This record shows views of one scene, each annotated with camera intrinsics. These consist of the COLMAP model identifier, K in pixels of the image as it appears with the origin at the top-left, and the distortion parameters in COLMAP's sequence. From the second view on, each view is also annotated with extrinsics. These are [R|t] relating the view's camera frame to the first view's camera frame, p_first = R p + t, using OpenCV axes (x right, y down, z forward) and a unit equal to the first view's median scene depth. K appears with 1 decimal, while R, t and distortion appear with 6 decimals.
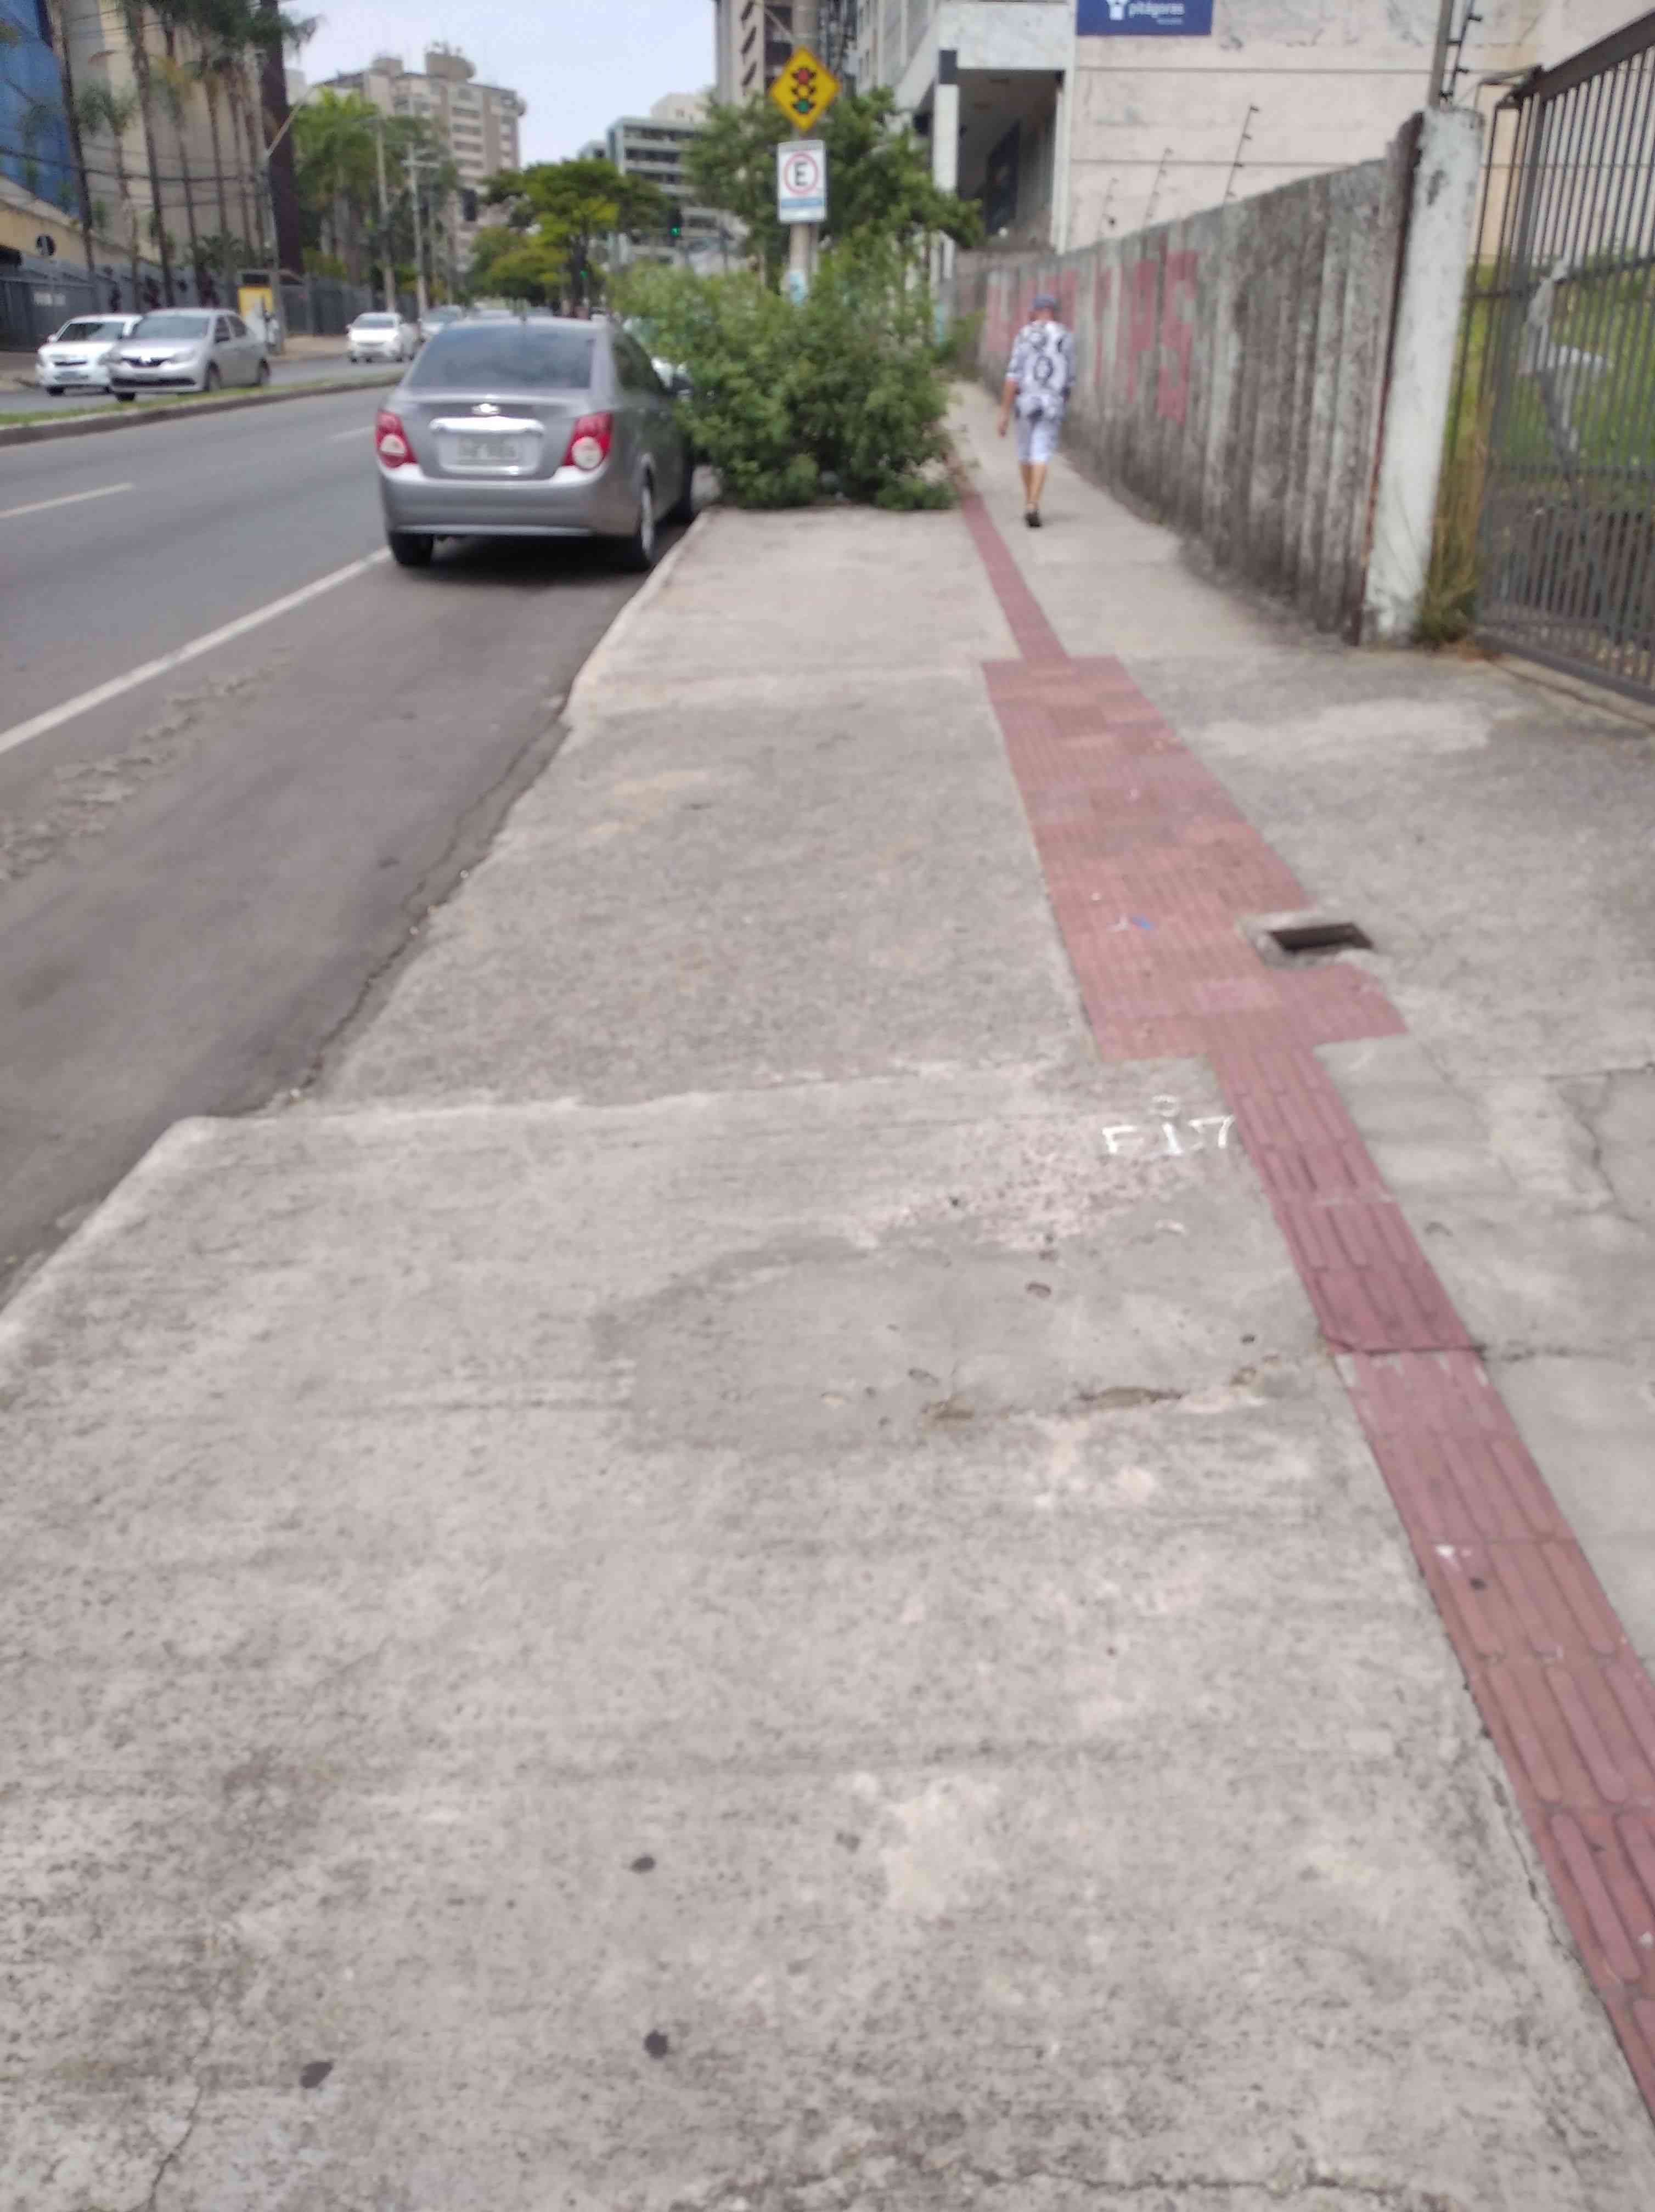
lens RADIAL K [[1703.7, 0, 845.2], [0, 1703.7, 1093.0], [0, 0, 1]] dist [0.089932, -0.195450]
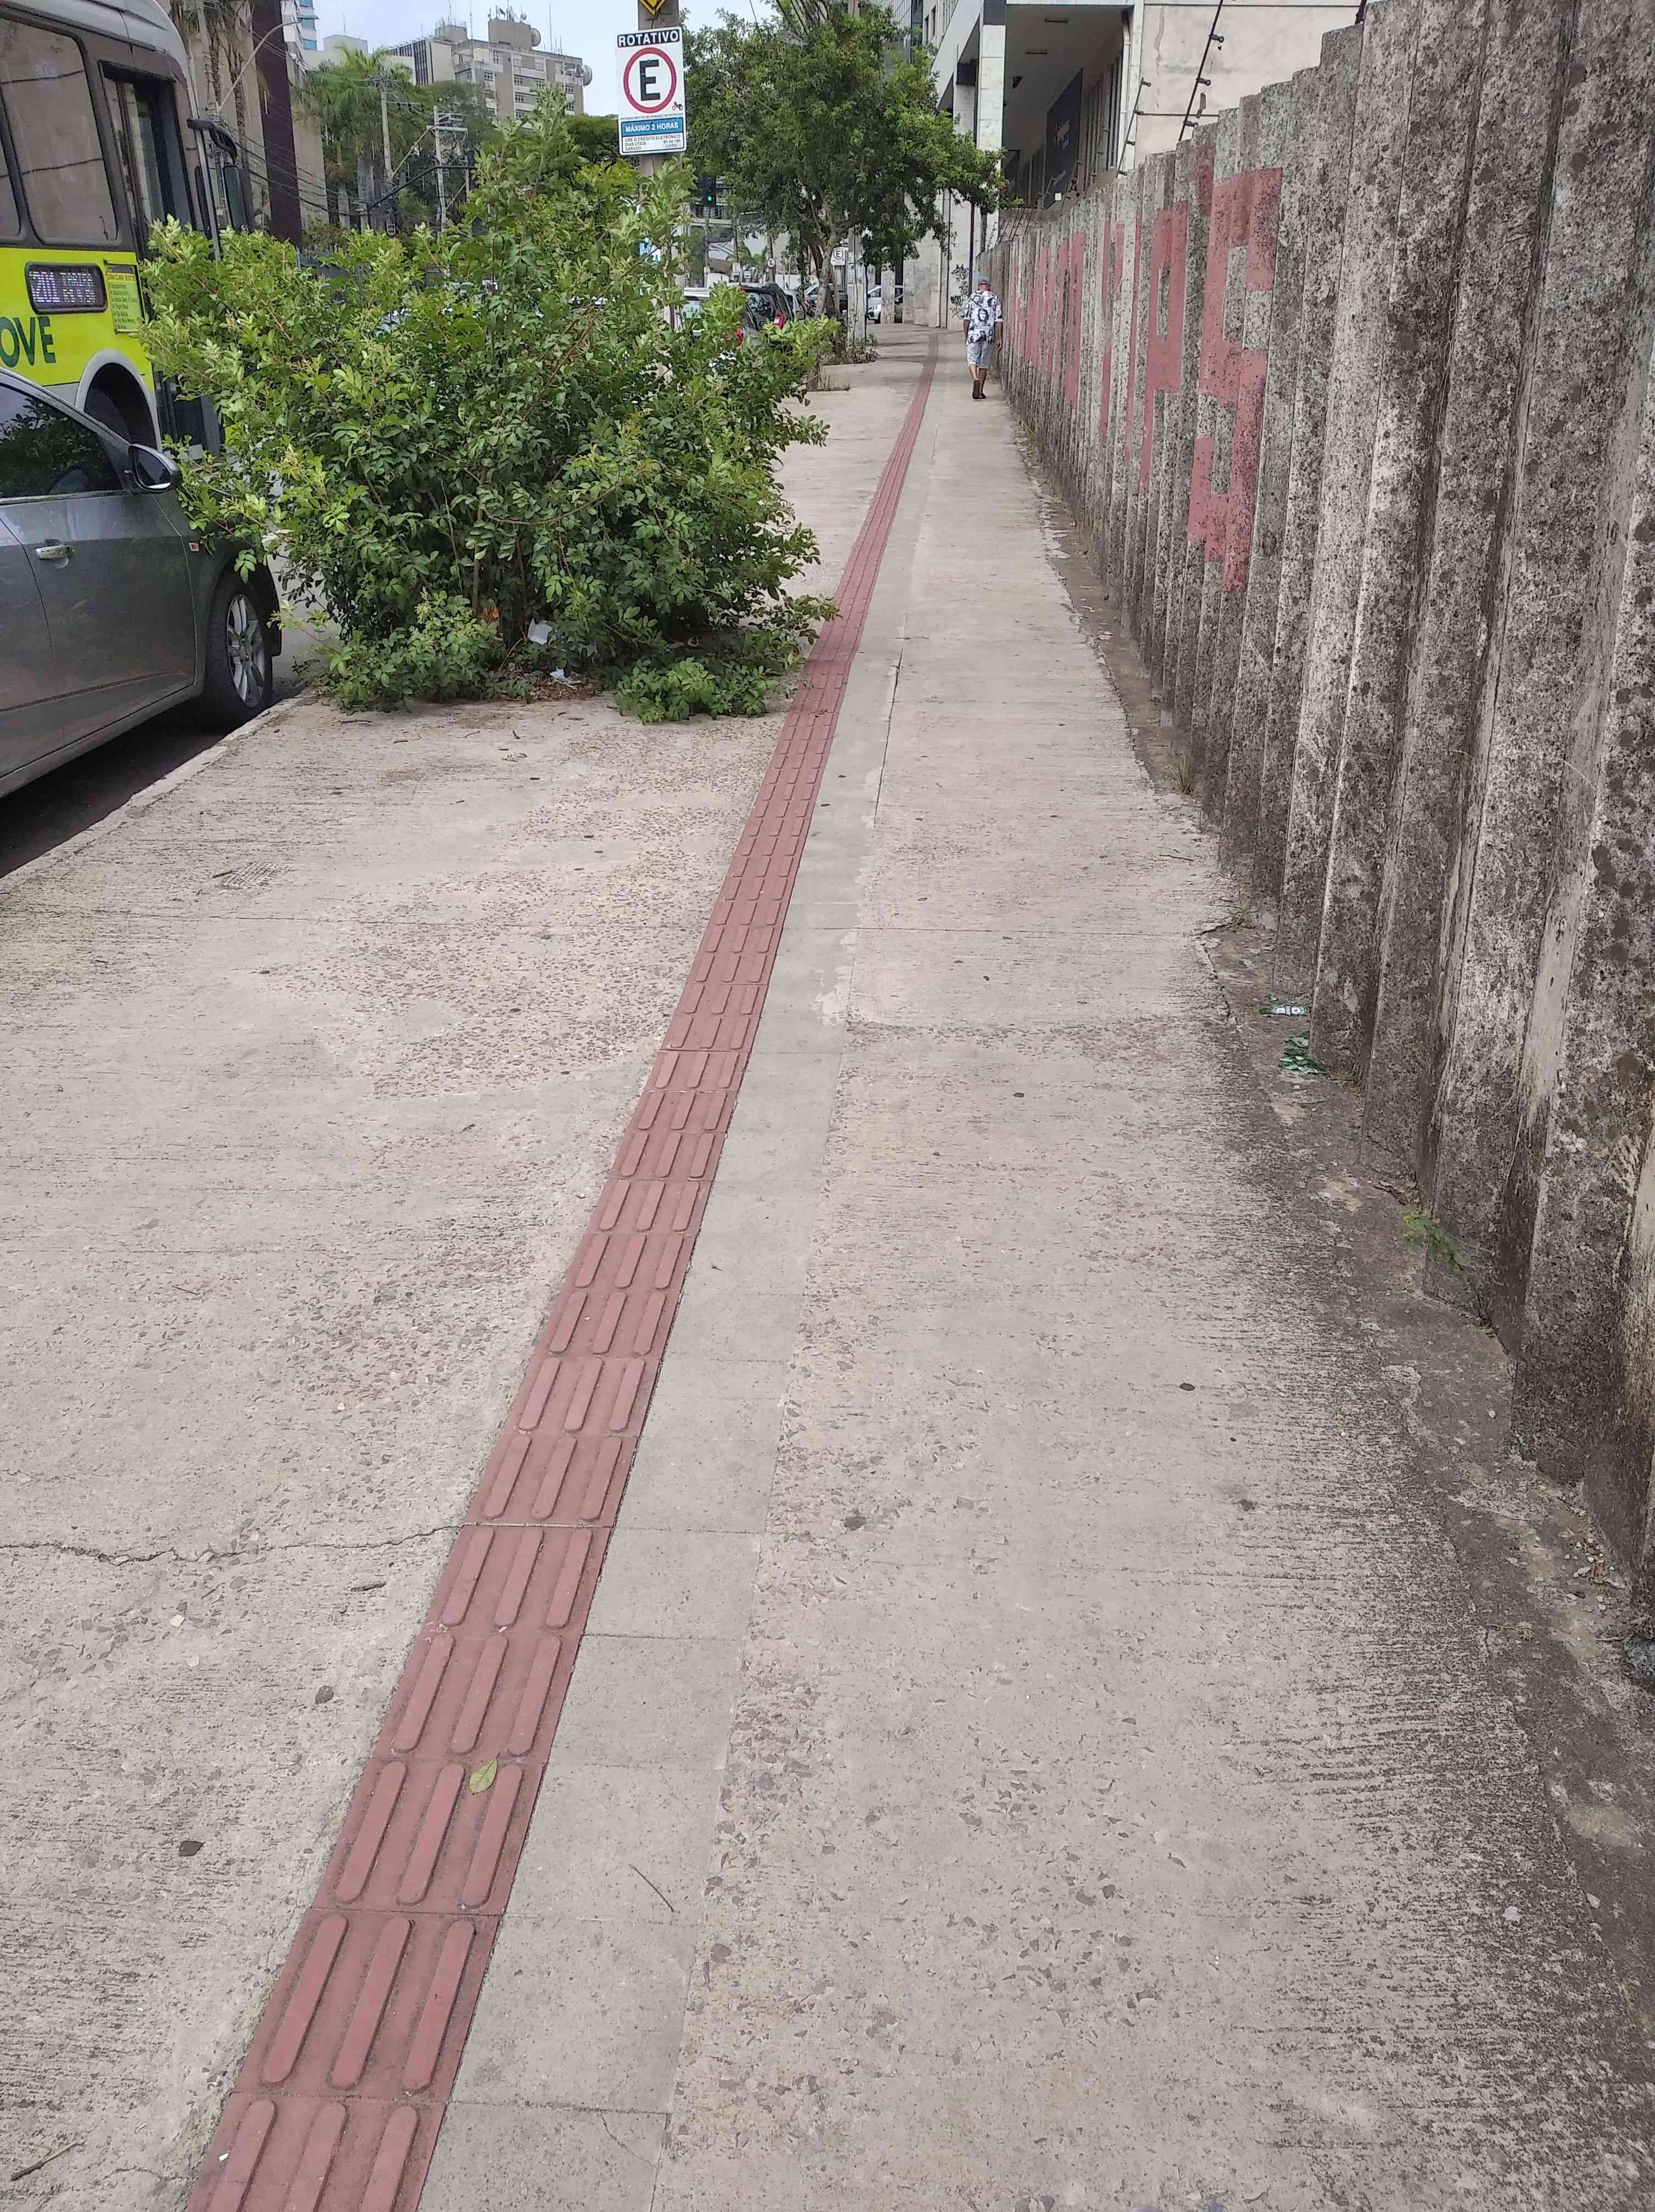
lens RADIAL K [[1703.7, 0, 845.2], [0, 1703.7, 1093.0], [0, 0, 1]] dist [0.089932, -0.195450]
pose [[0.999068, 0.018645, -0.038940, 0.141443], [-0.018168, 0.999756, 0.012557, -0.319494], [0.039164, -0.011838, 0.999163, 0.684580]]
